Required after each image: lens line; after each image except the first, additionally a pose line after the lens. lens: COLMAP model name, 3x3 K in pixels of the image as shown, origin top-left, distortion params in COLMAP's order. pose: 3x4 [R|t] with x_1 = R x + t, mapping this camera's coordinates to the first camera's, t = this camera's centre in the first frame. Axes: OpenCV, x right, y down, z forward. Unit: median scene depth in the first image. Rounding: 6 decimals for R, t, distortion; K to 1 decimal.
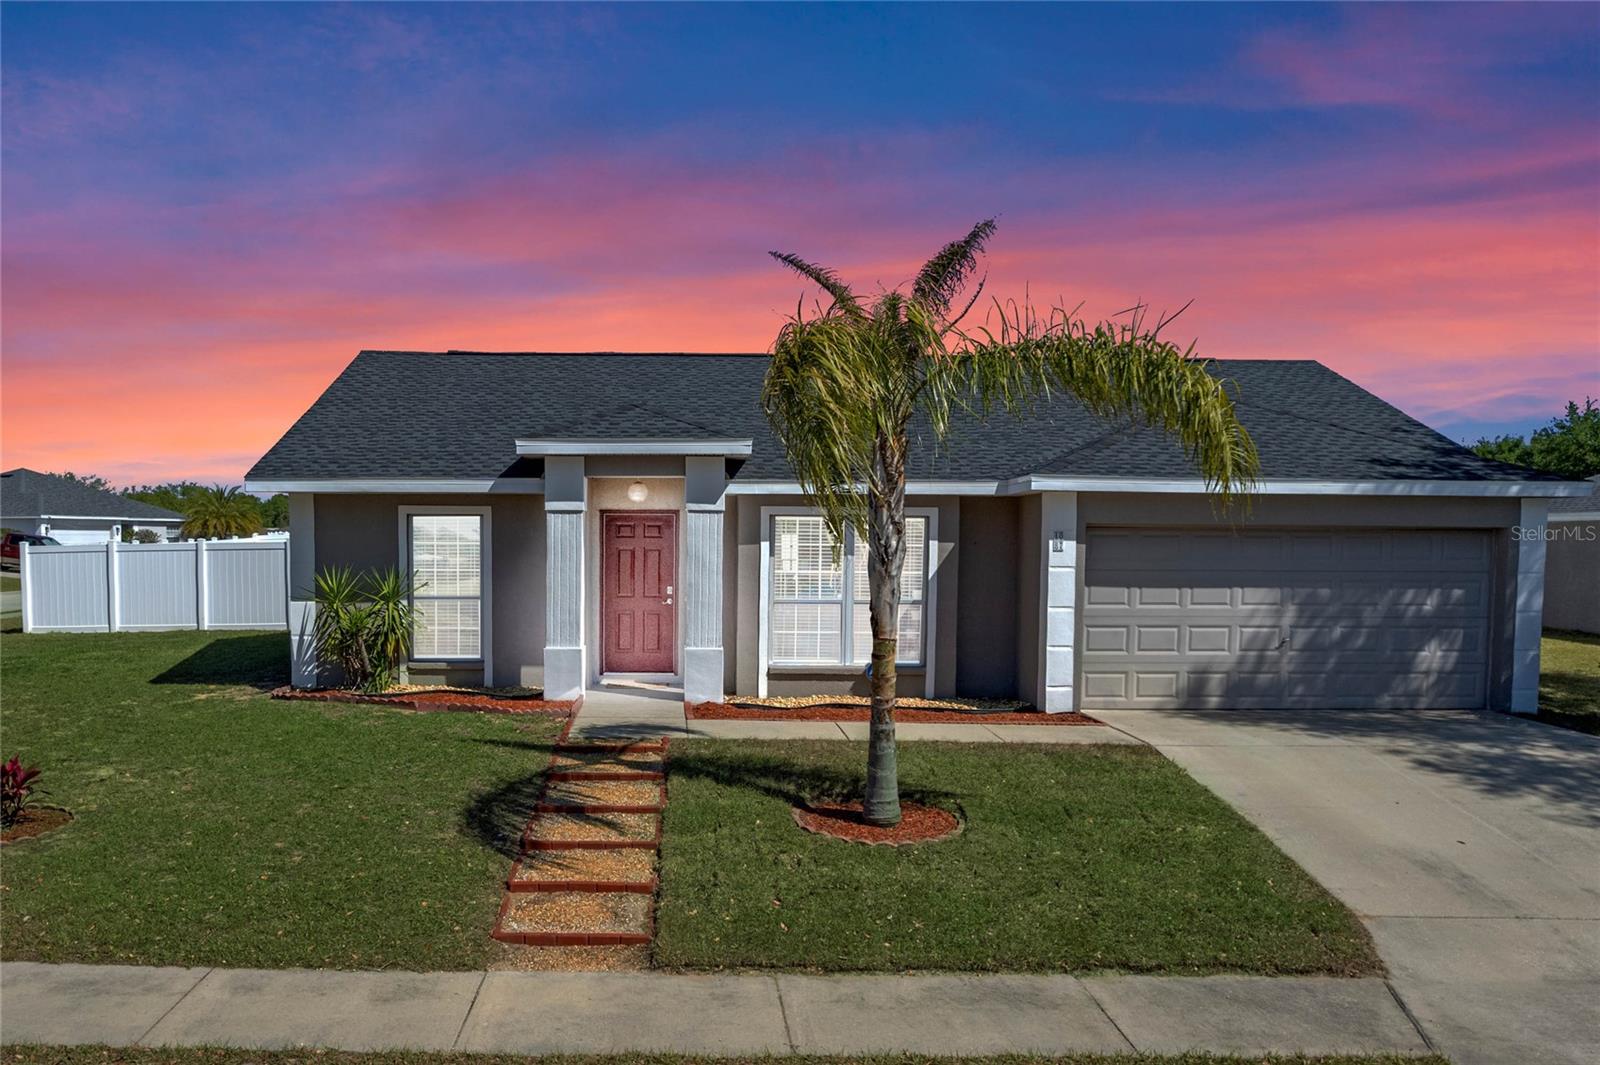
lens RADIAL K [[1178.0, 0, 800.0], [0, 1178.0, 532.5], [0, 0, 1]] dist [-0.013594, -0.002307]
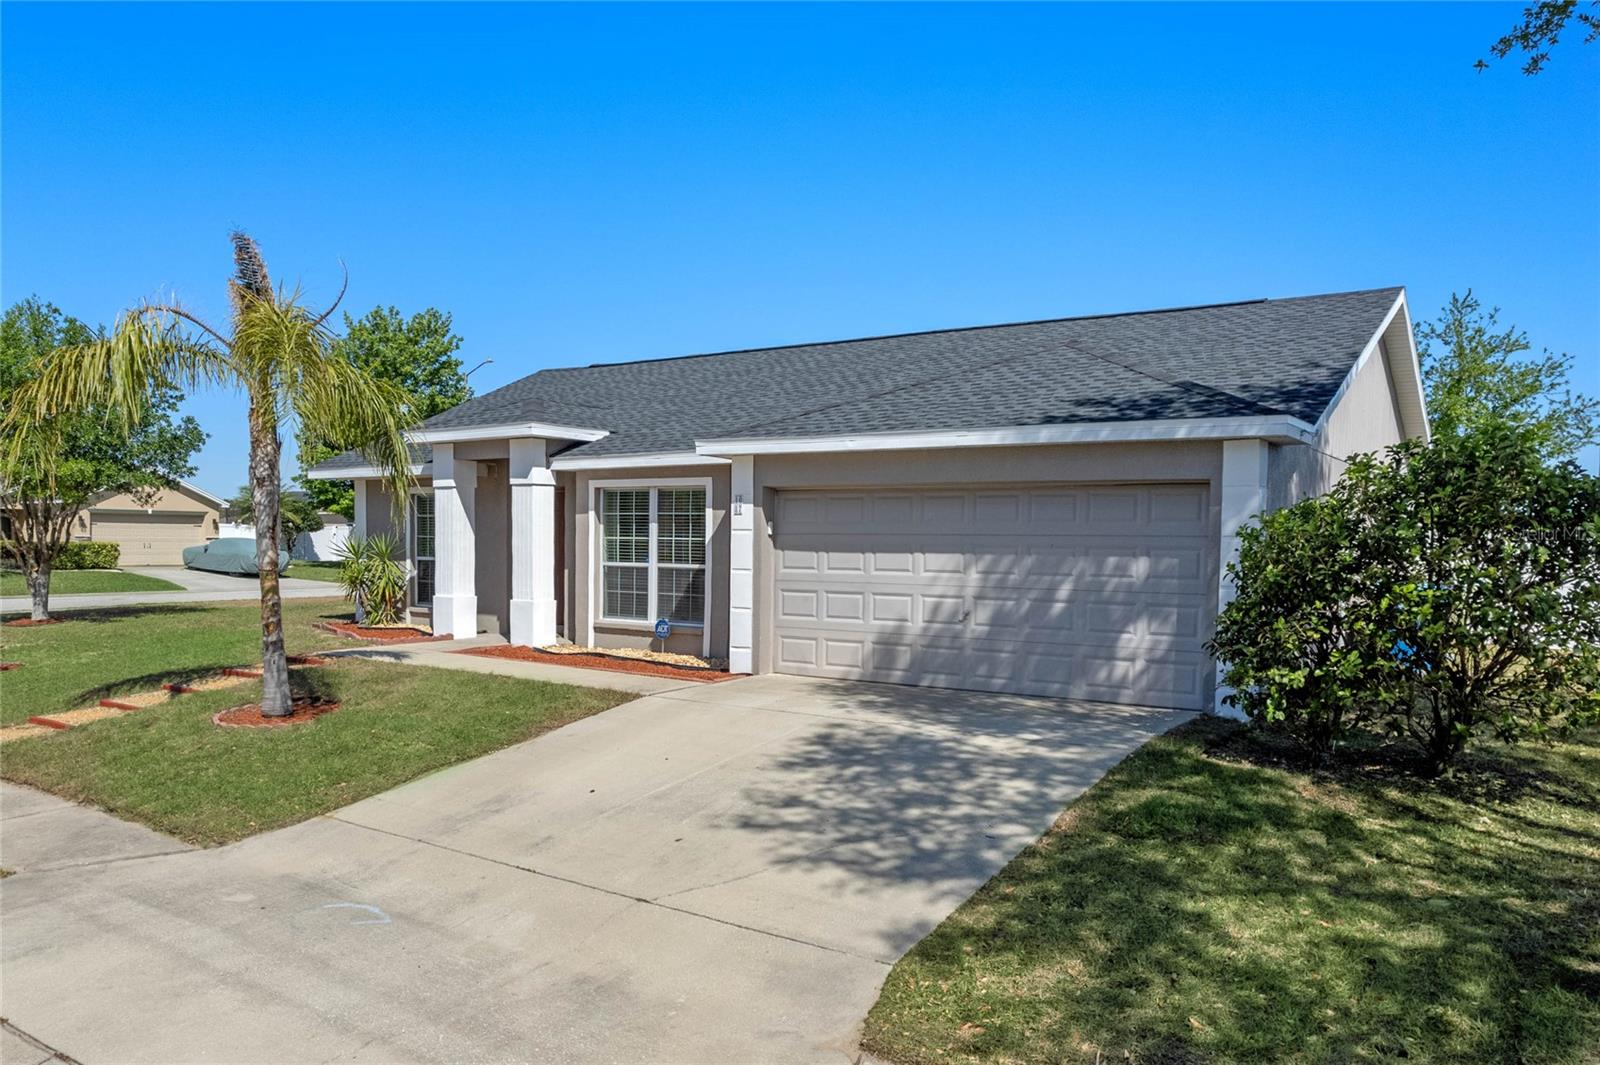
lens RADIAL K [[1178.0, 0, 800.0], [0, 1178.0, 532.5], [0, 0, 1]] dist [-0.013594, -0.002307]
pose [[0.808196, -0.003008, -0.588906, 0.837125], [-0.000399, 0.999984, -0.005655, 0.036067], [0.588913, 0.004806, 0.808182, 0.203076]]
